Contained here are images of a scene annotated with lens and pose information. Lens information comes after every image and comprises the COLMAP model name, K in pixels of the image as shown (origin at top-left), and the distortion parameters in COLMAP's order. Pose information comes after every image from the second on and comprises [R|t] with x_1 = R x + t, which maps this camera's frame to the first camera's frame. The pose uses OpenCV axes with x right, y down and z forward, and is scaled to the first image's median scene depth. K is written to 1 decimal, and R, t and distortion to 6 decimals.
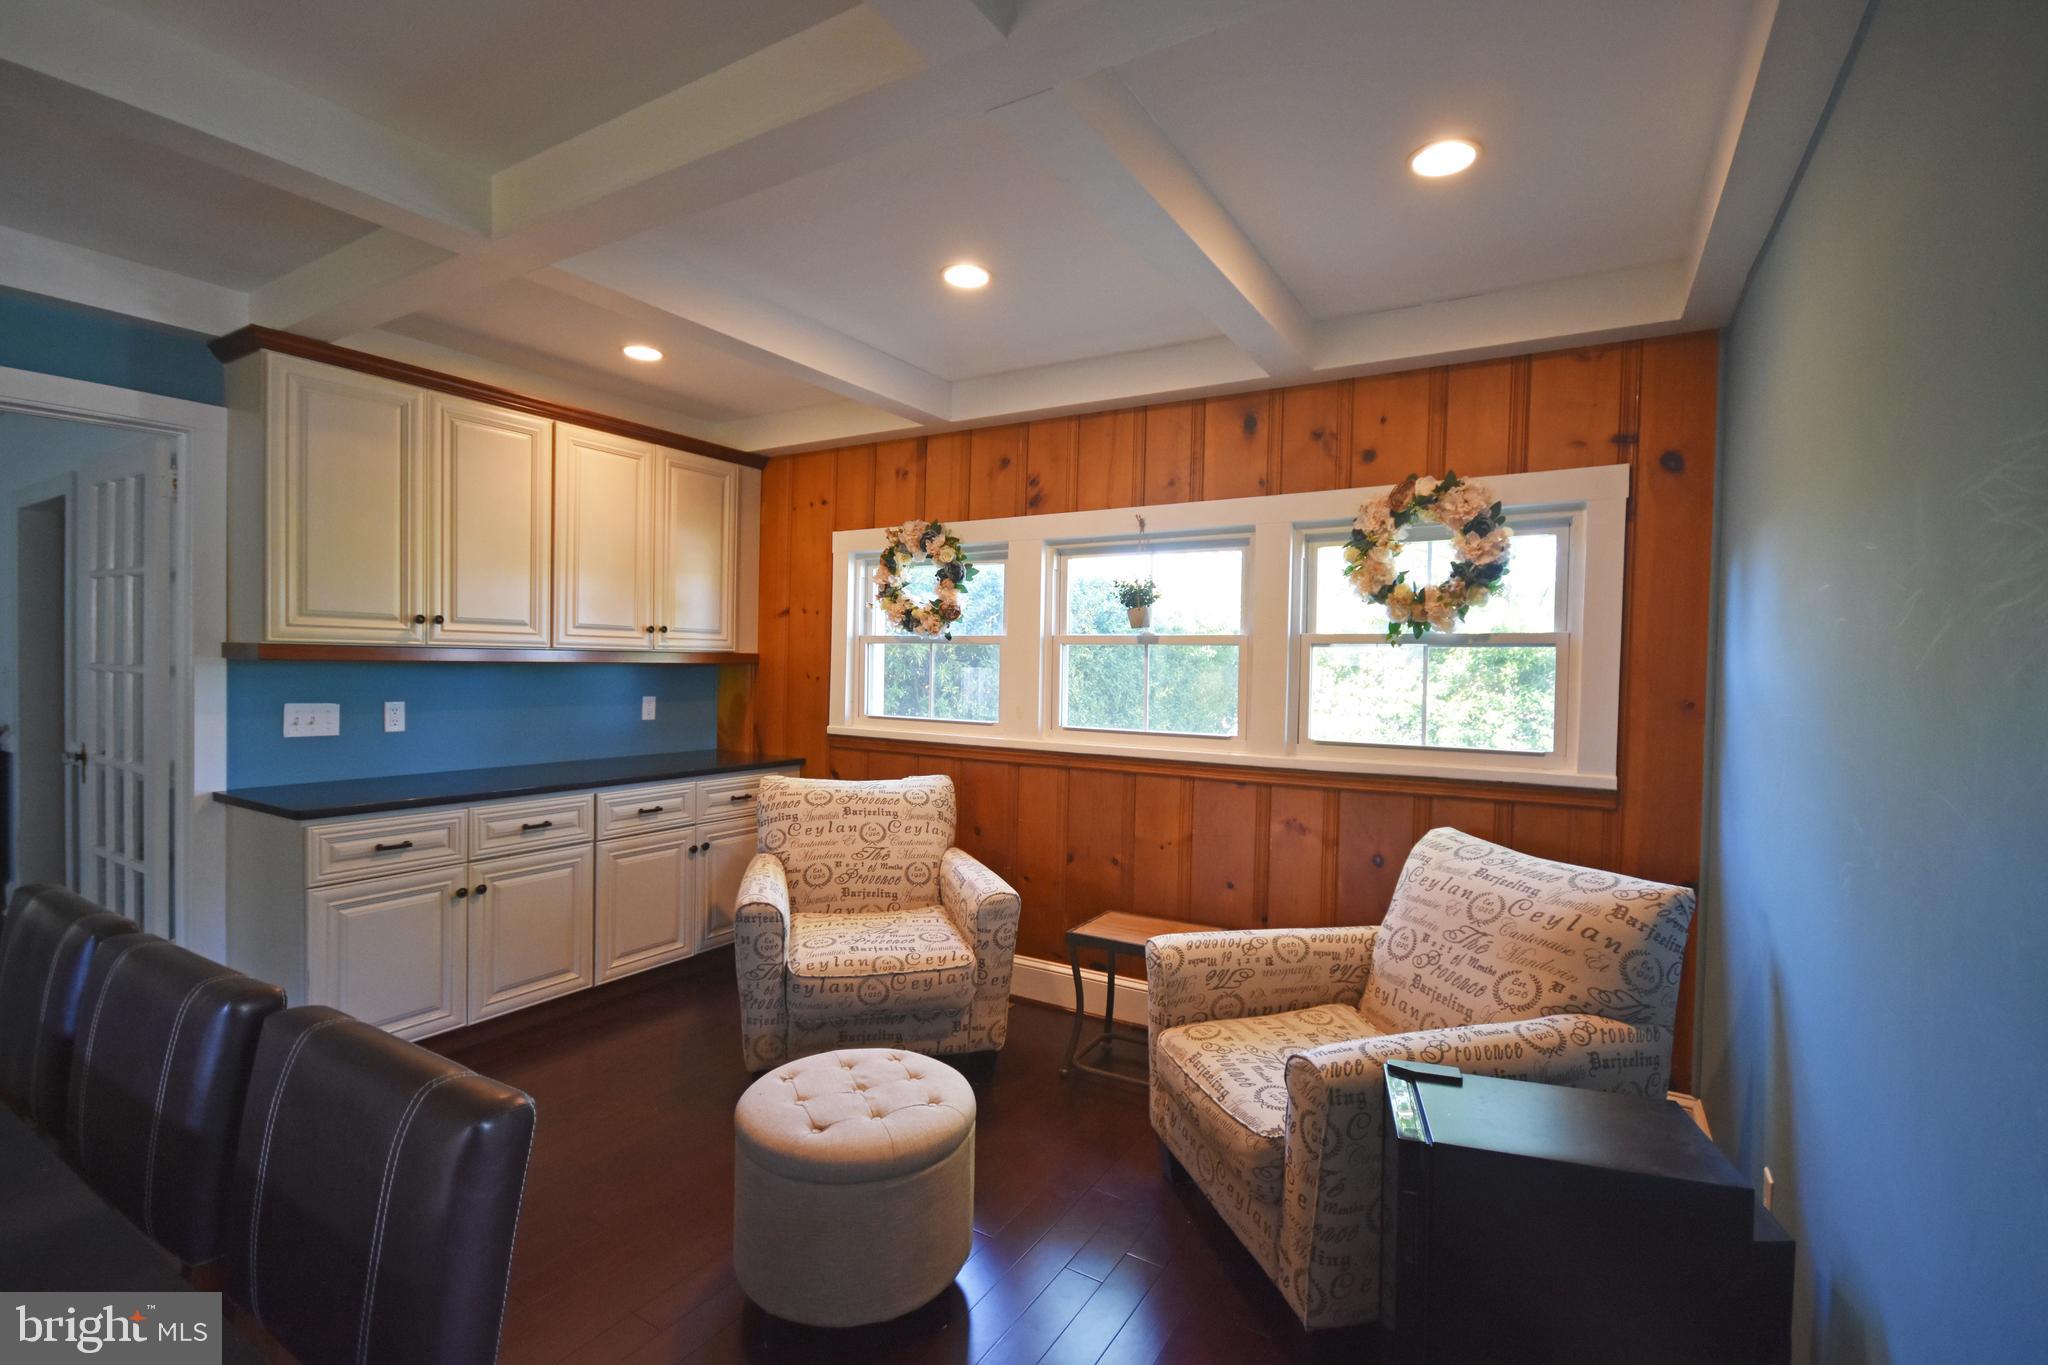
lens RADIAL K [[910.6, 0, 1016.5], [0, 910.6, 686.9], [0, 0, 1]] dist [-0.002595, -0.000646]
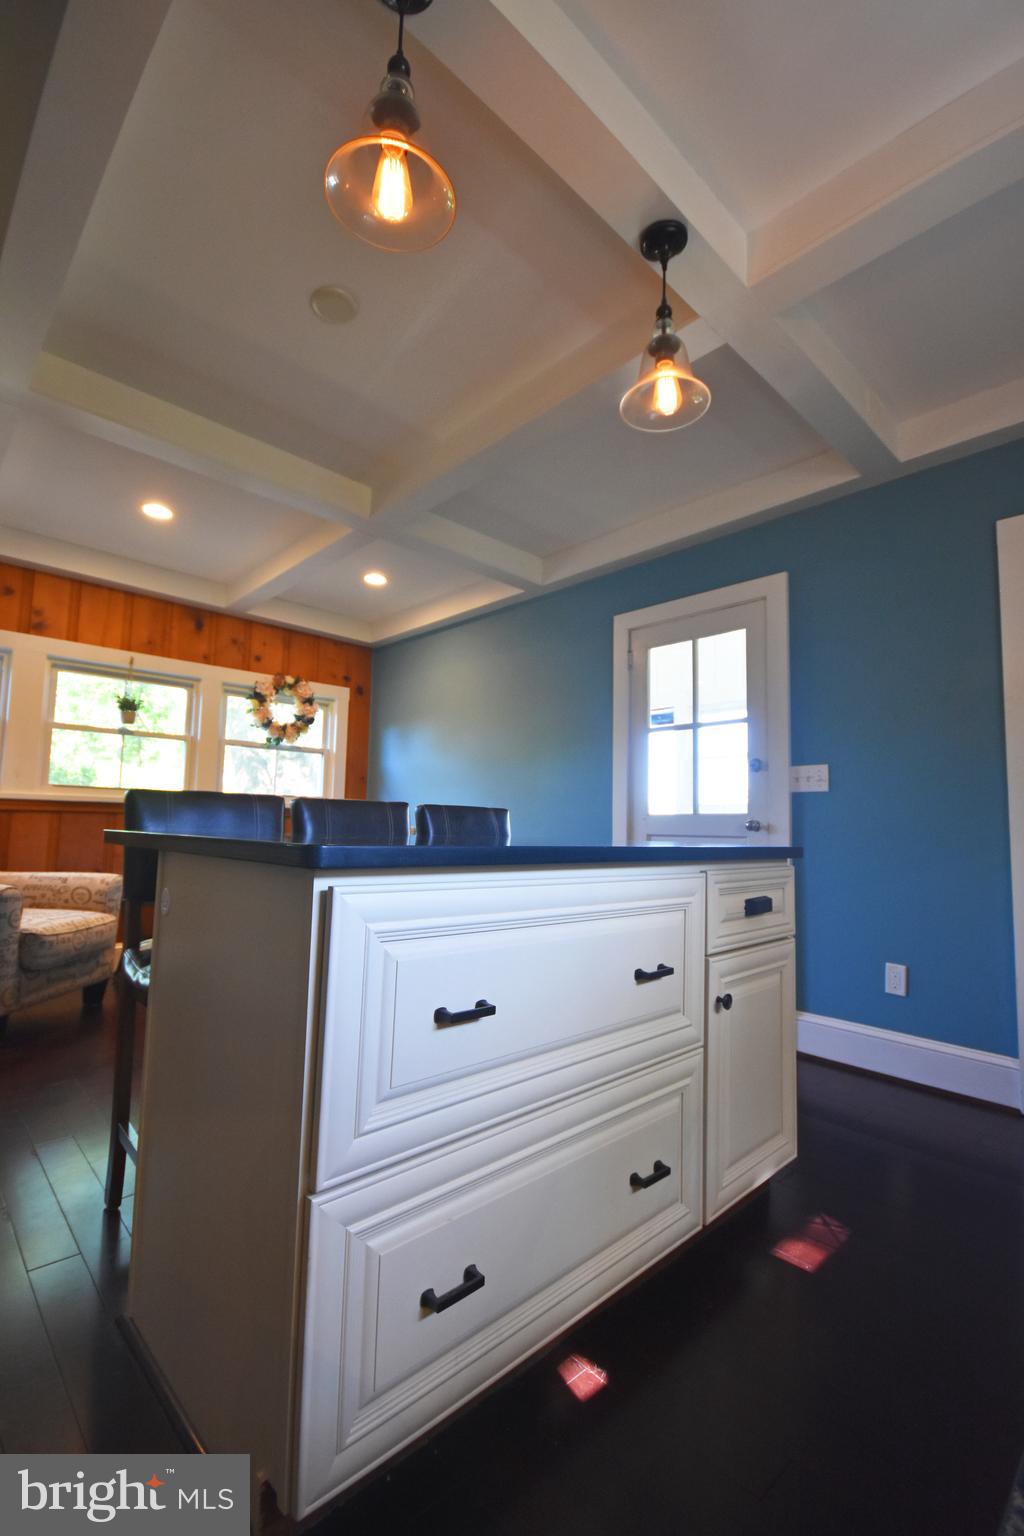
lens RADIAL K [[683.0, 0, 510.8], [0, 683.0, 759.8], [0, 0, 1]] dist [-0.002595, -0.000646]
pose [[0.268244, 0.085004, 0.959593, -1.248532], [0.006268, 0.995924, -0.089975, 0.167695], [-0.963331, 0.030150, 0.266618, 0.011203]]
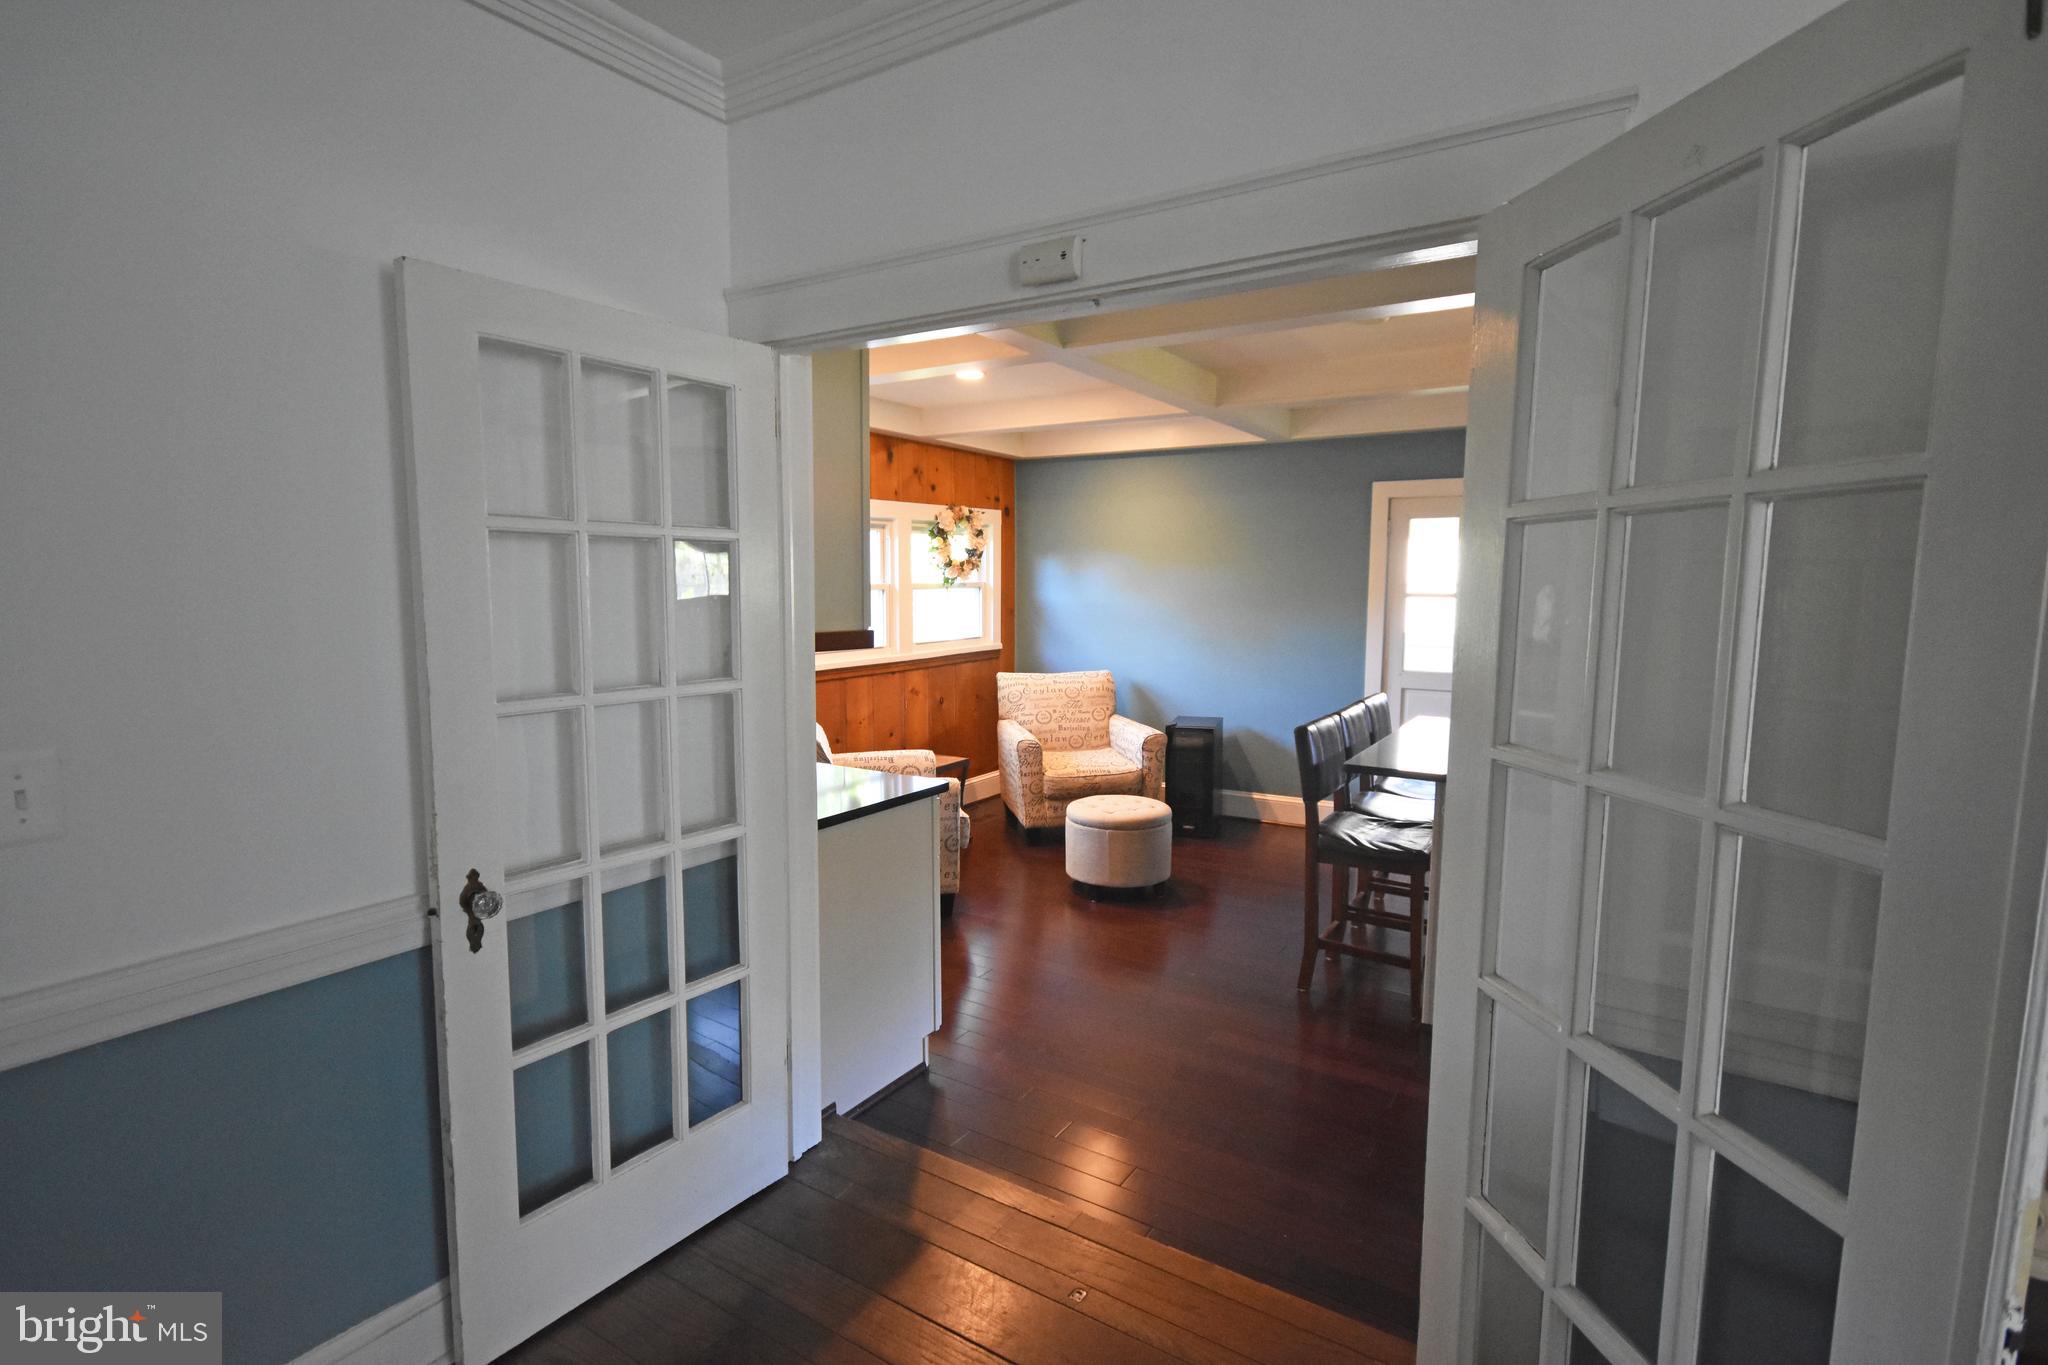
lens RADIAL K [[987.4, 0, 1022.0], [0, 987.4, 684.6], [0, 0, 1]] dist [0.000006, 0.000004]
pose [[0.014367, -0.131515, 0.991210, -2.160700], [0.018538, 0.991177, 0.131241, -0.148094], [-0.999725, 0.016490, 0.016678, 1.017498]]
